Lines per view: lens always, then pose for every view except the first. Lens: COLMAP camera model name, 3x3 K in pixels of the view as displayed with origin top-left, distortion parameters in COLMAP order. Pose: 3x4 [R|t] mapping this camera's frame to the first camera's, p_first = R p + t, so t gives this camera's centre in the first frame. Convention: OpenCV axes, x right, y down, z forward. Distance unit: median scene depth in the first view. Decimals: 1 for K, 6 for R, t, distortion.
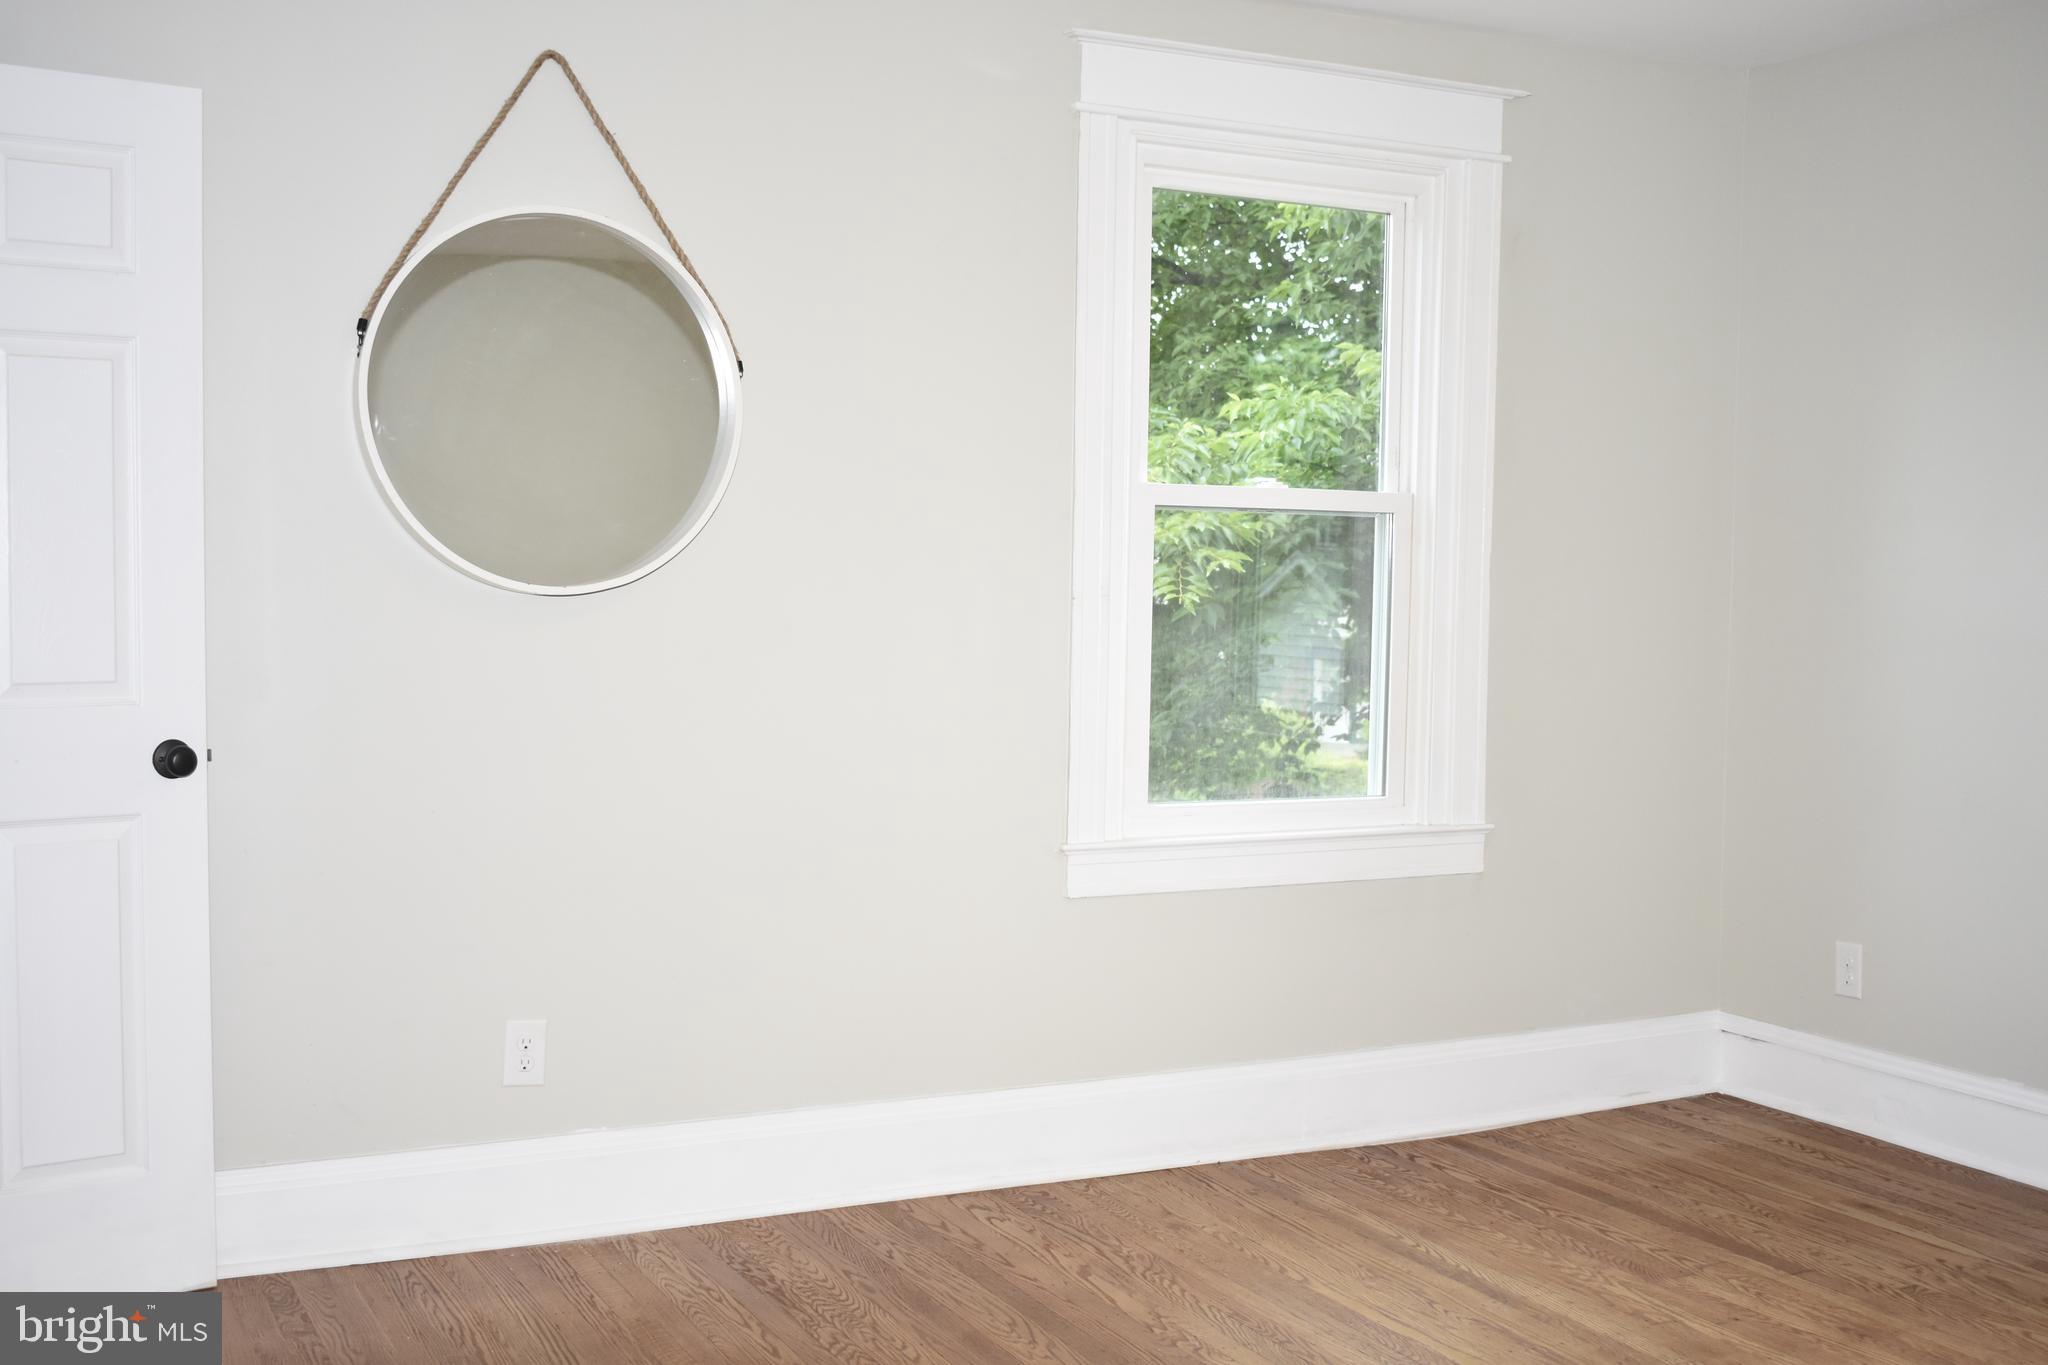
lens RADIAL K [[2310.3, 0, 1024.2], [0, 2310.3, 681.8], [0, 0, 1]] dist [-0.062650, 0.000000]
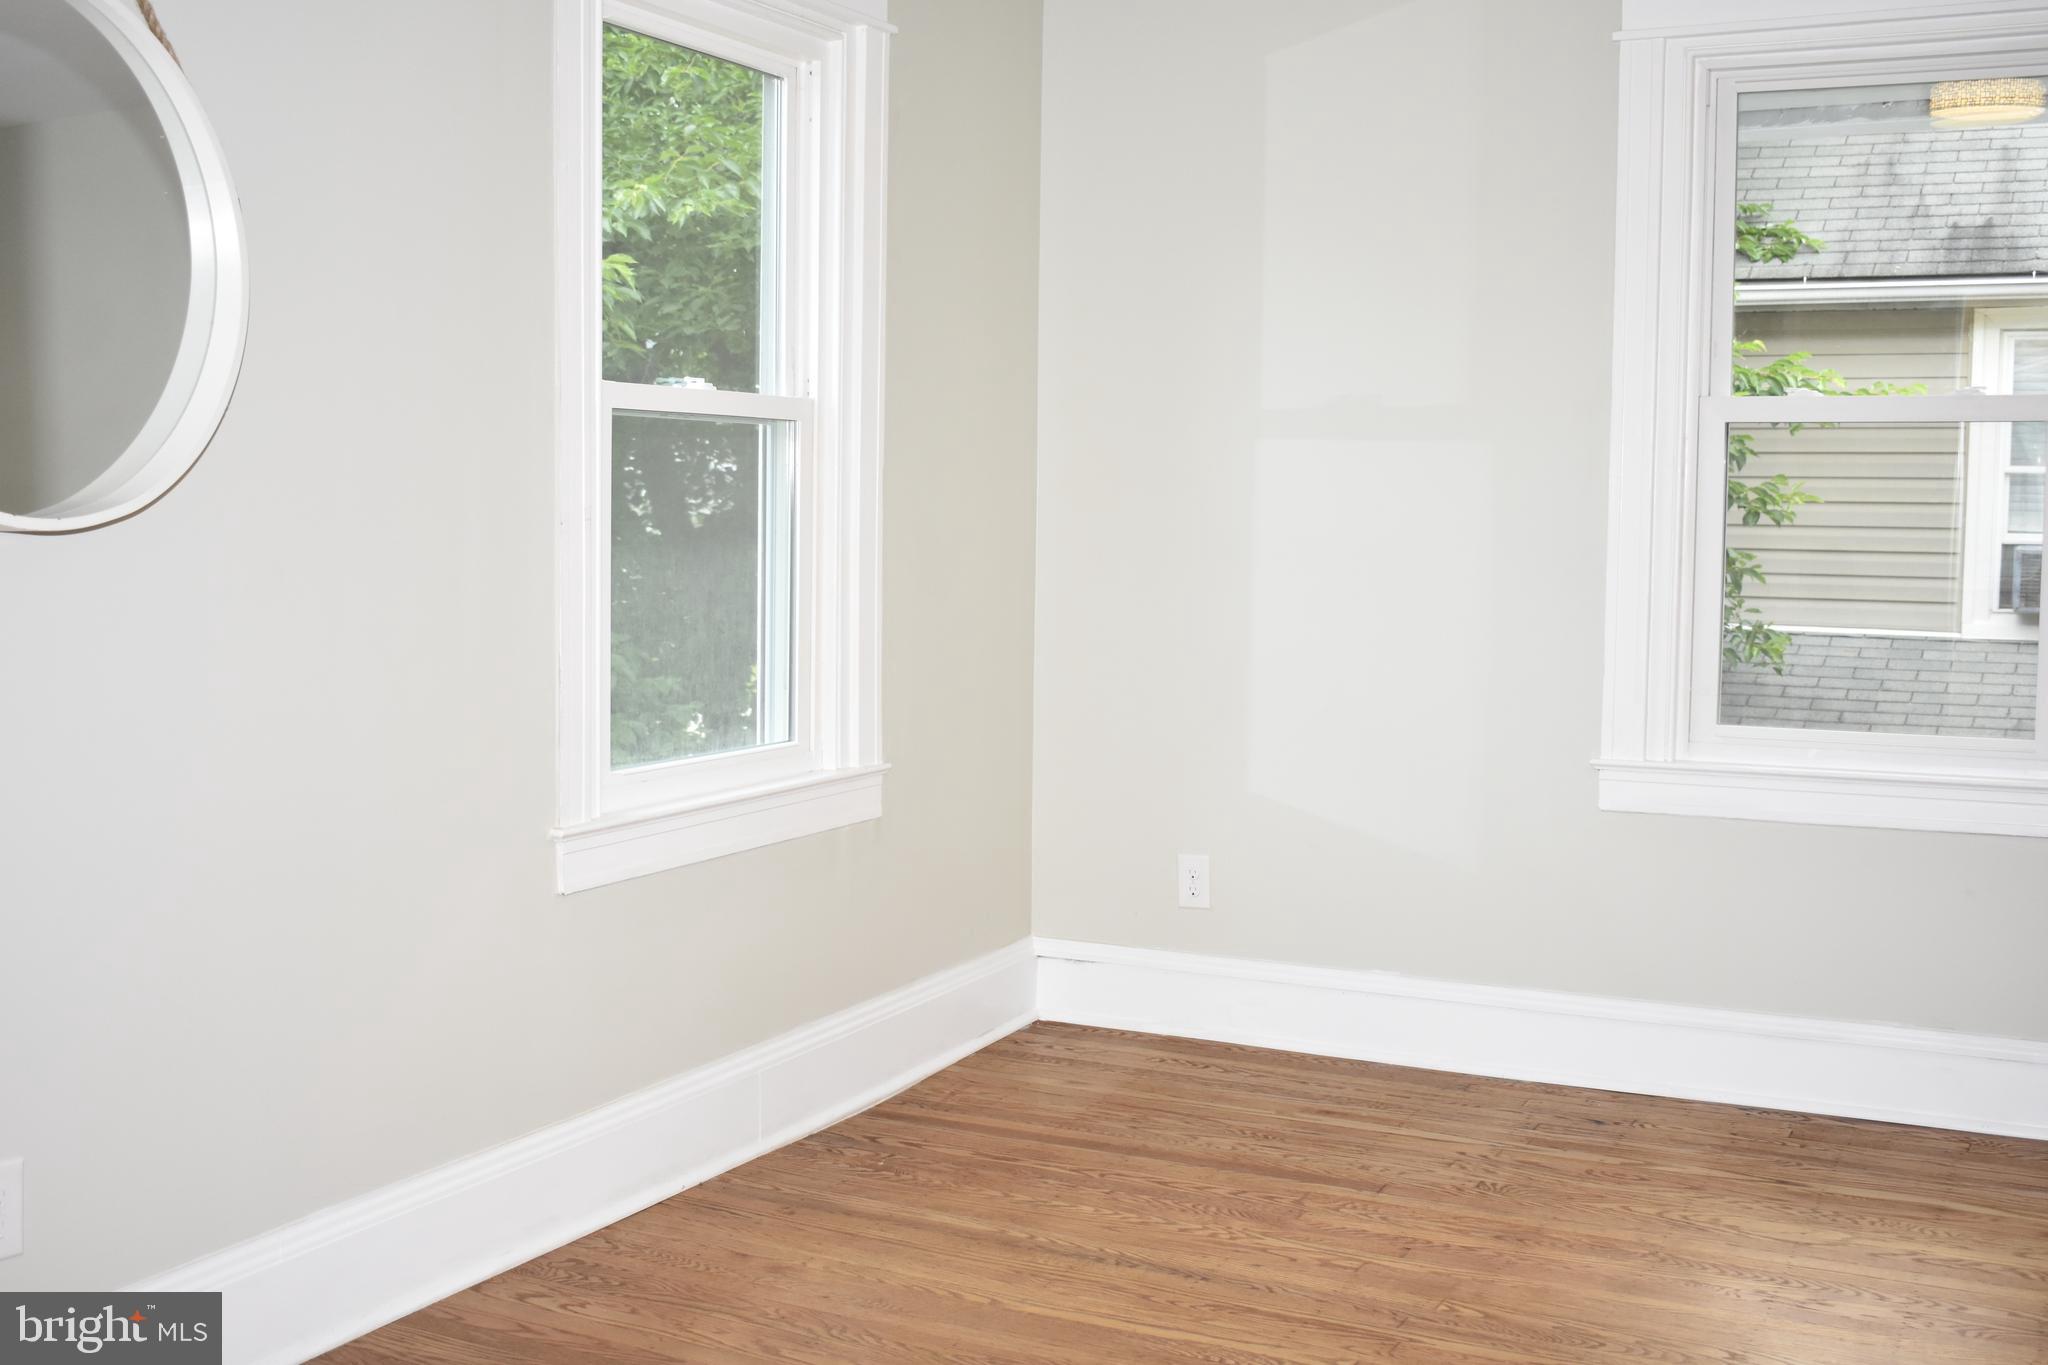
lens RADIAL K [[2310.3, 0, 1026.5], [0, 2310.3, 688.0], [0, 0, 1]] dist [-0.062650, 0.000000]
pose [[0.802729, -0.058184, 0.593498, -0.337642], [0.033836, 0.998069, 0.052082, -0.015935], [-0.595383, -0.021726, 0.803148, 0.266453]]
